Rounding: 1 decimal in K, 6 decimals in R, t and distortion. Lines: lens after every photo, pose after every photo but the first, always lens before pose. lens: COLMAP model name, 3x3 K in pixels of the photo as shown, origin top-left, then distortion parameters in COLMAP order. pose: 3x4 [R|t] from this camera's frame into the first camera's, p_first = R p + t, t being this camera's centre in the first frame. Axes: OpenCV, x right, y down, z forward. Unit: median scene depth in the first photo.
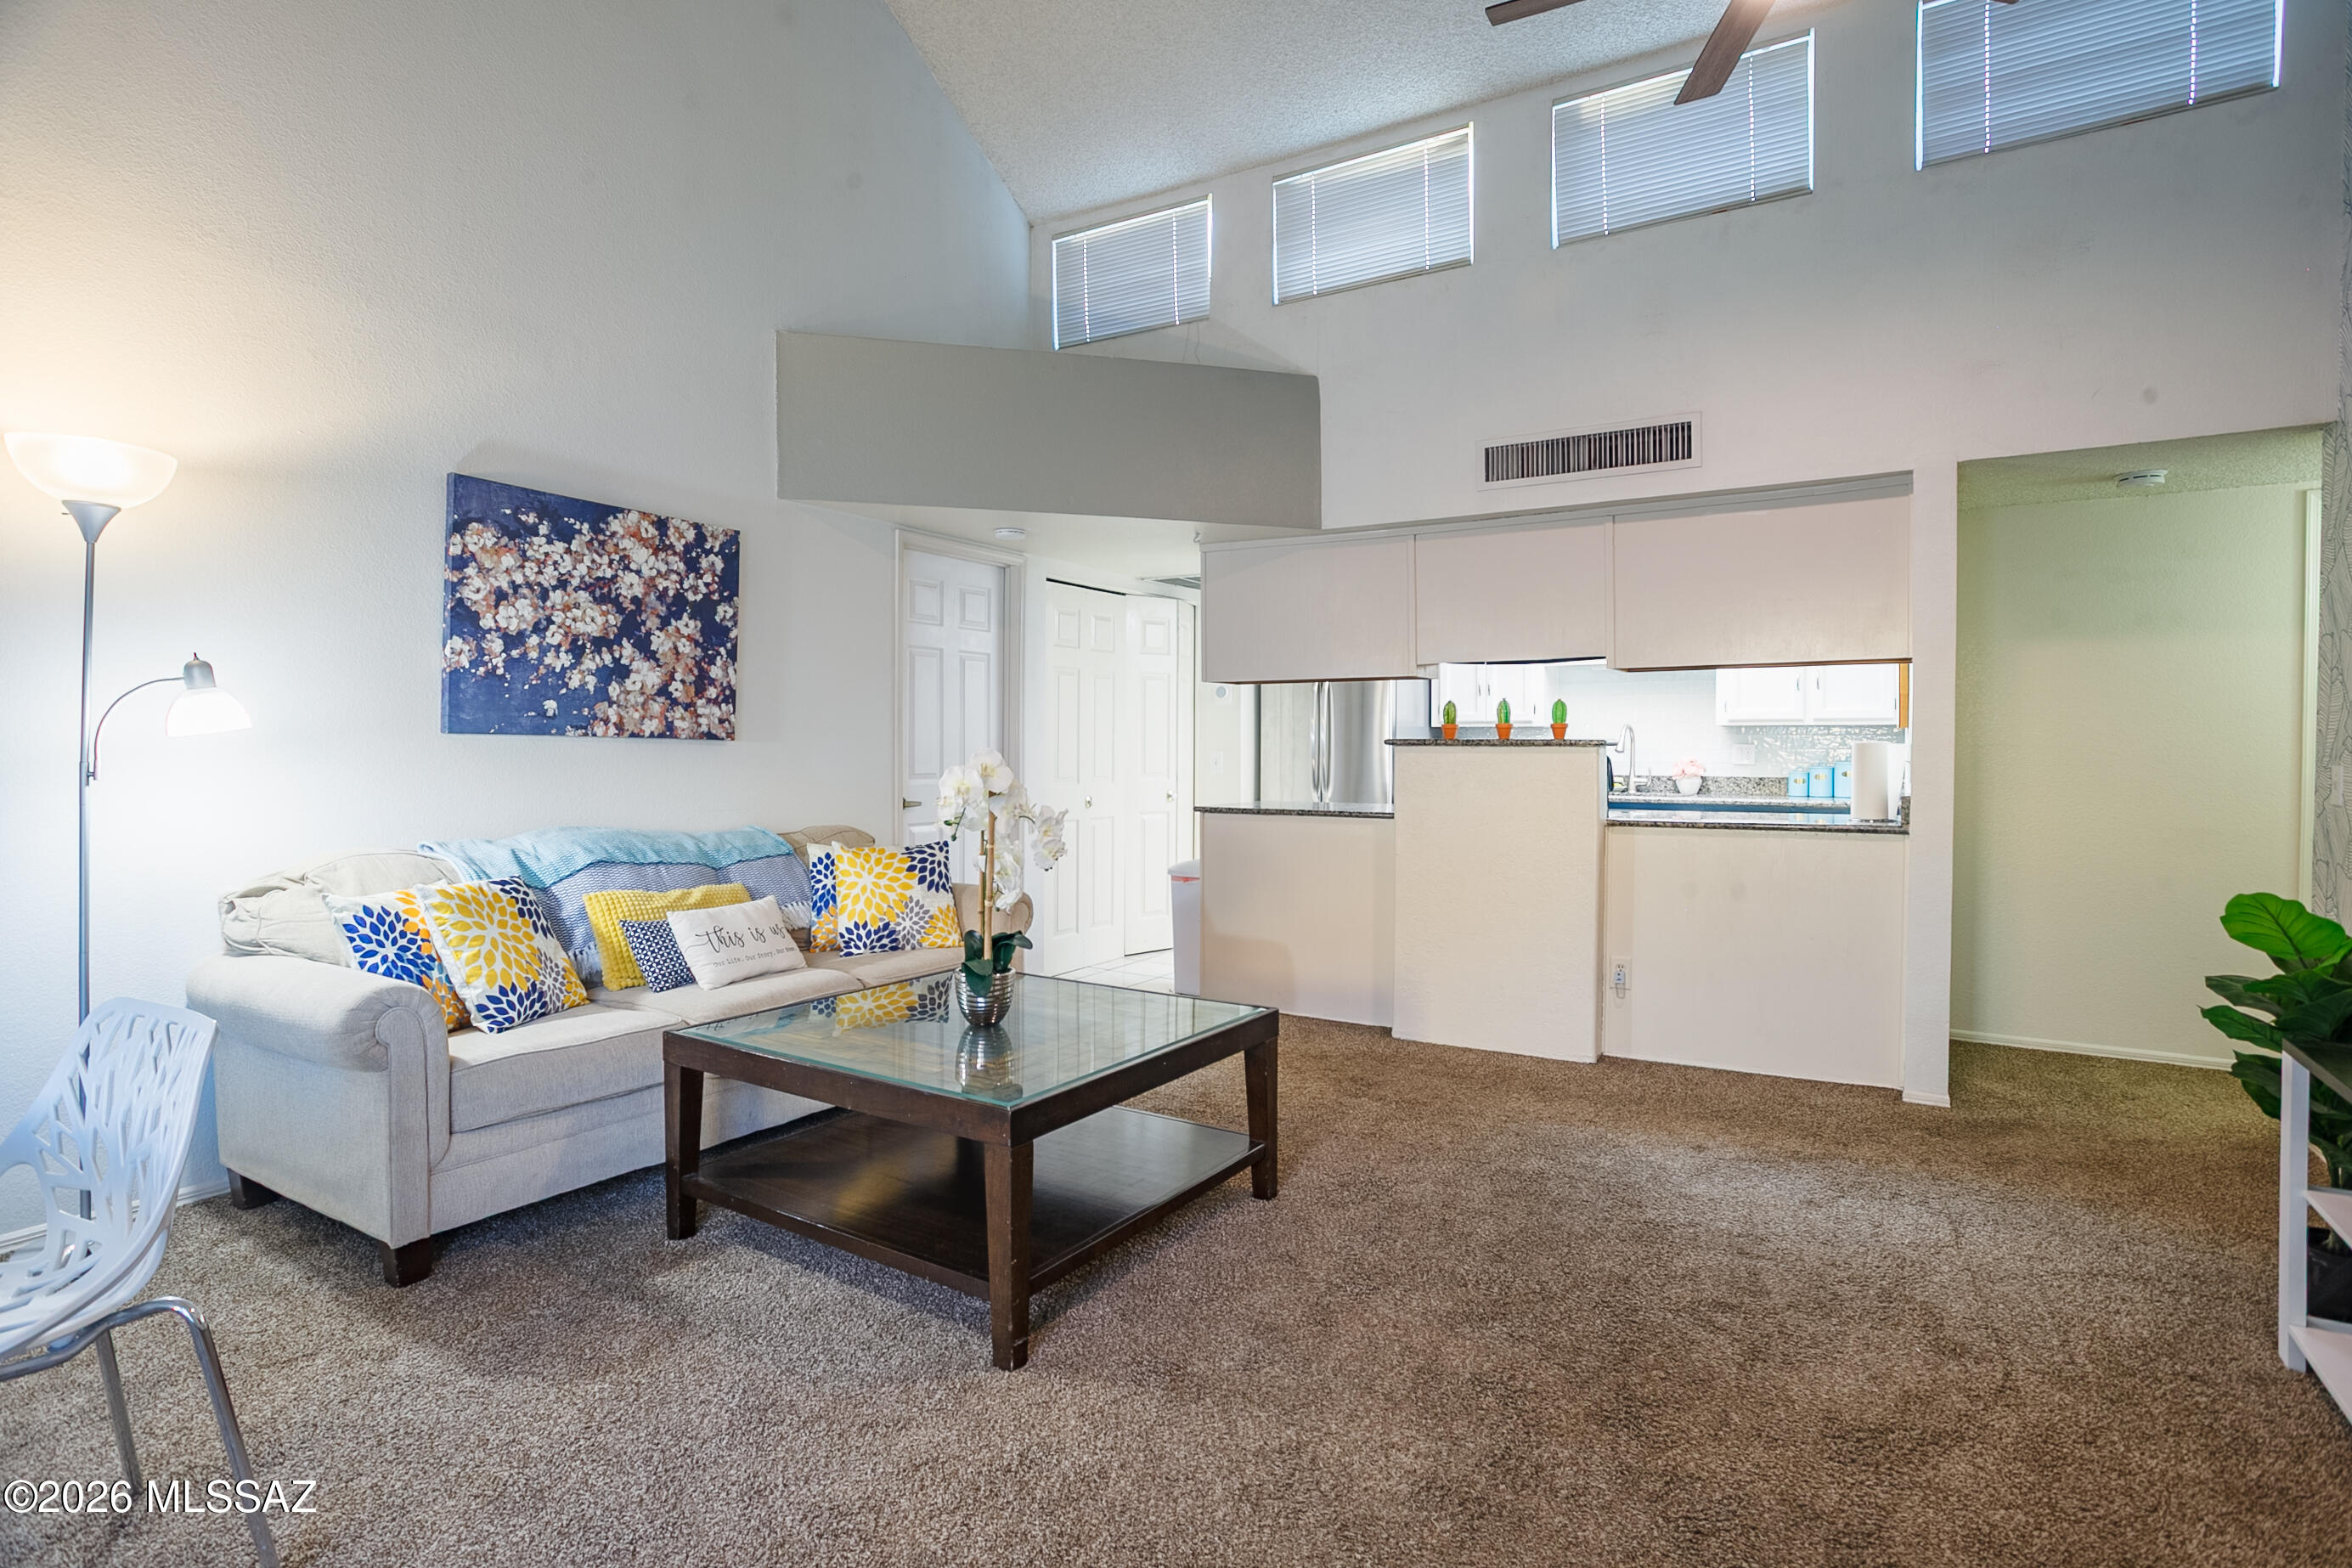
lens RADIAL K [[1176.0, 0, 1174.3], [0, 1176.0, 767.5], [0, 0, 1]] dist [-0.063994, 0.033132]
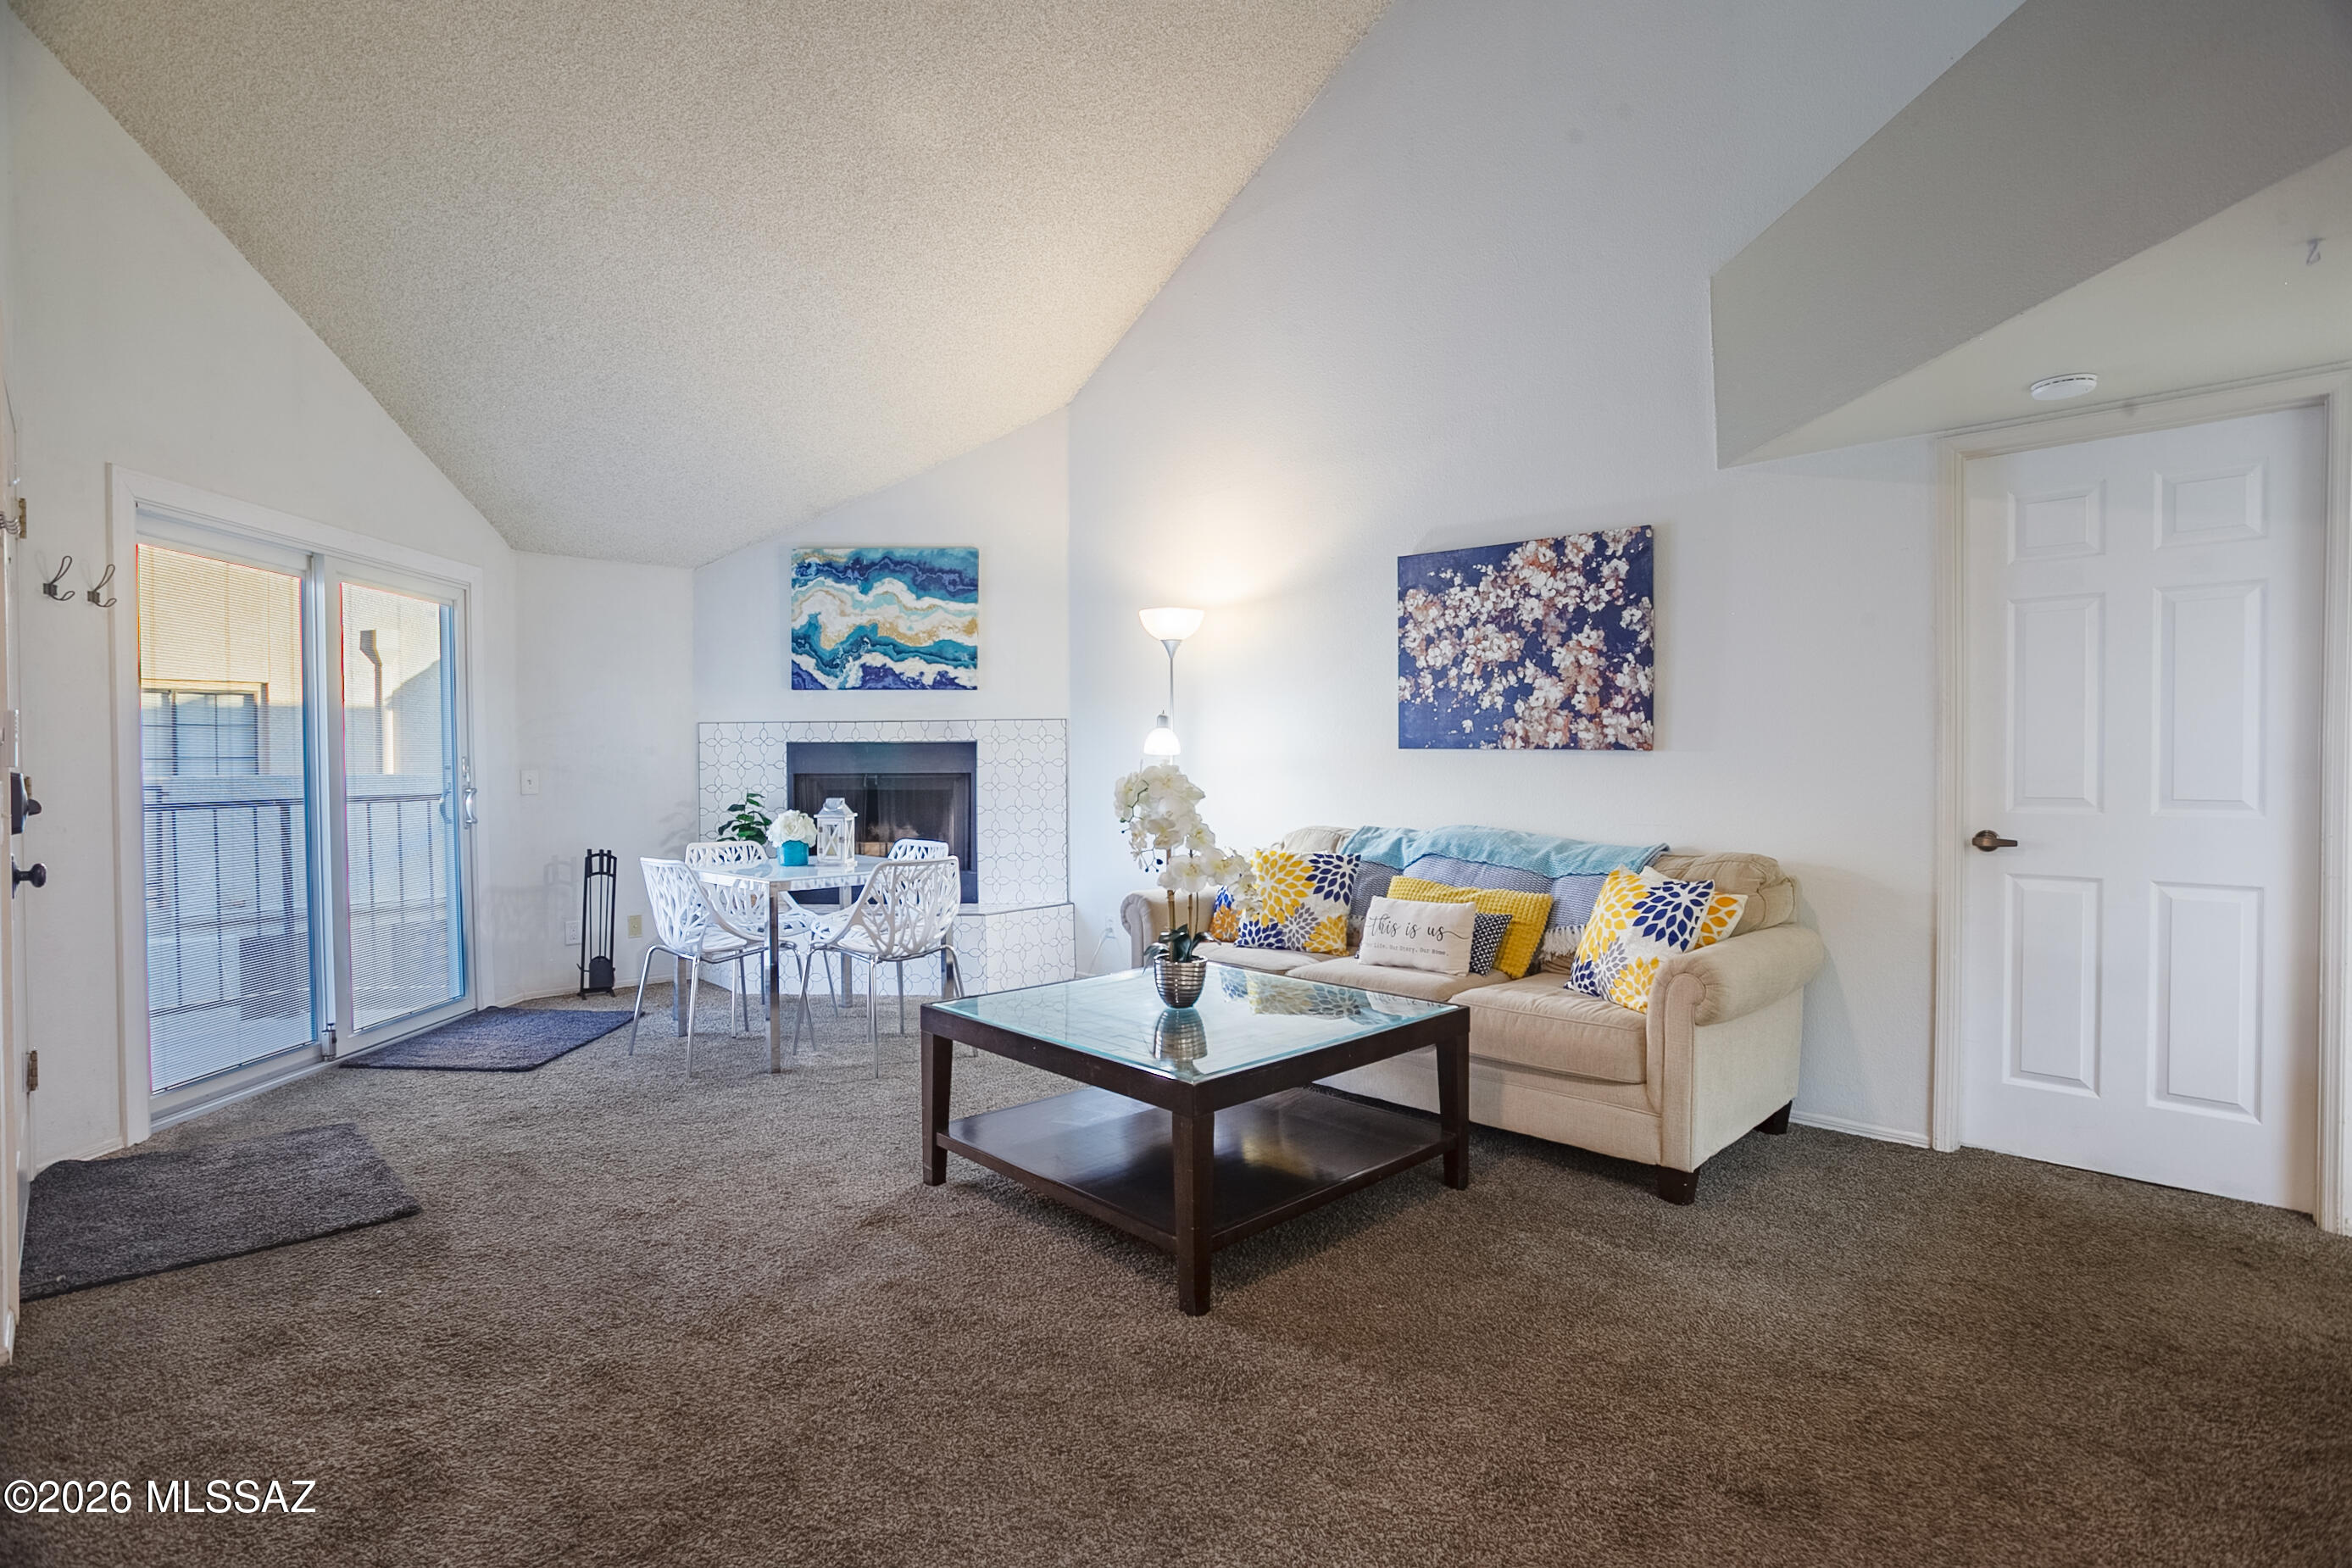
lens RADIAL K [[1144.9, 0, 1165.2], [0, 1144.9, 787.3], [0, 0, 1]] dist [-0.095304, 0.061401]
pose [[-0.241493, 0.019033, -0.970216, 0.662486], [-0.014848, 0.999618, 0.023305, -0.010234], [0.970289, 0.020034, -0.241118, 0.943663]]
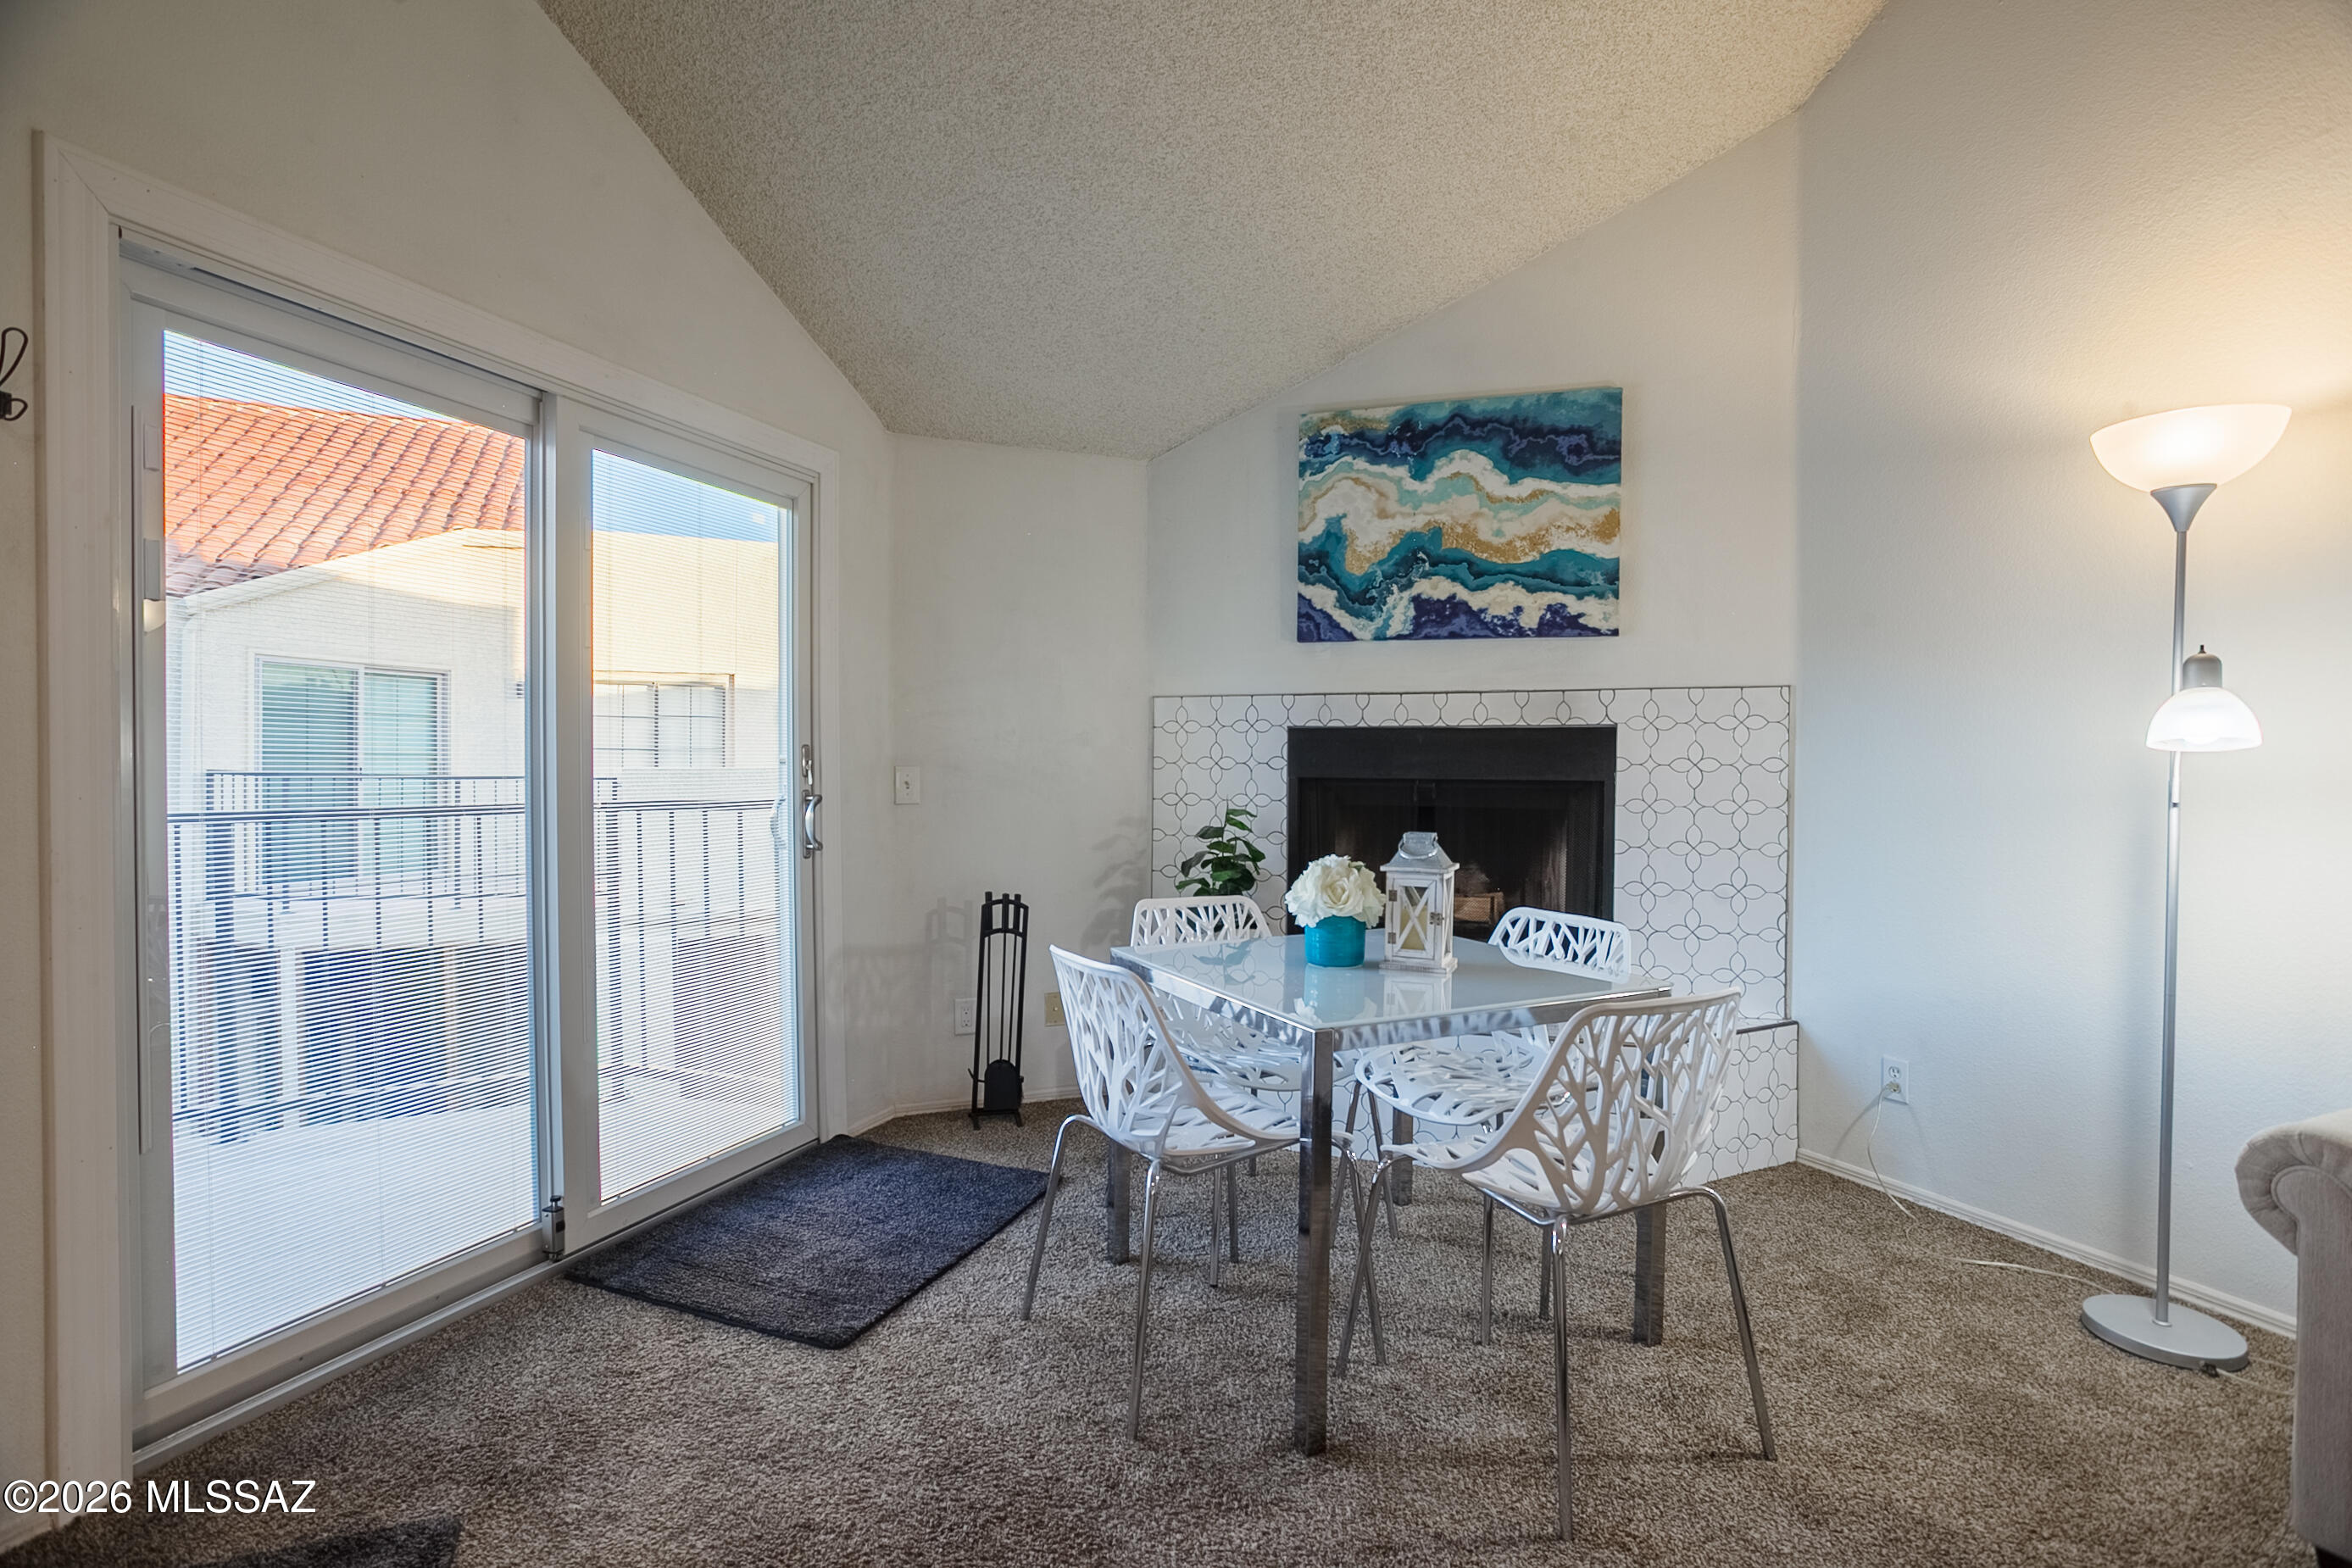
lens RADIAL K [[1153.2, 0, 1164.0], [0, 1153.2, 779.3], [0, 0, 1]] dist [-0.067643, 0.035124]
pose [[-0.575736, 0.006343, -0.817611, 0.125256], [-0.023256, 0.999438, 0.024130, -0.004635], [0.817305, 0.032907, -0.575265, 0.530848]]
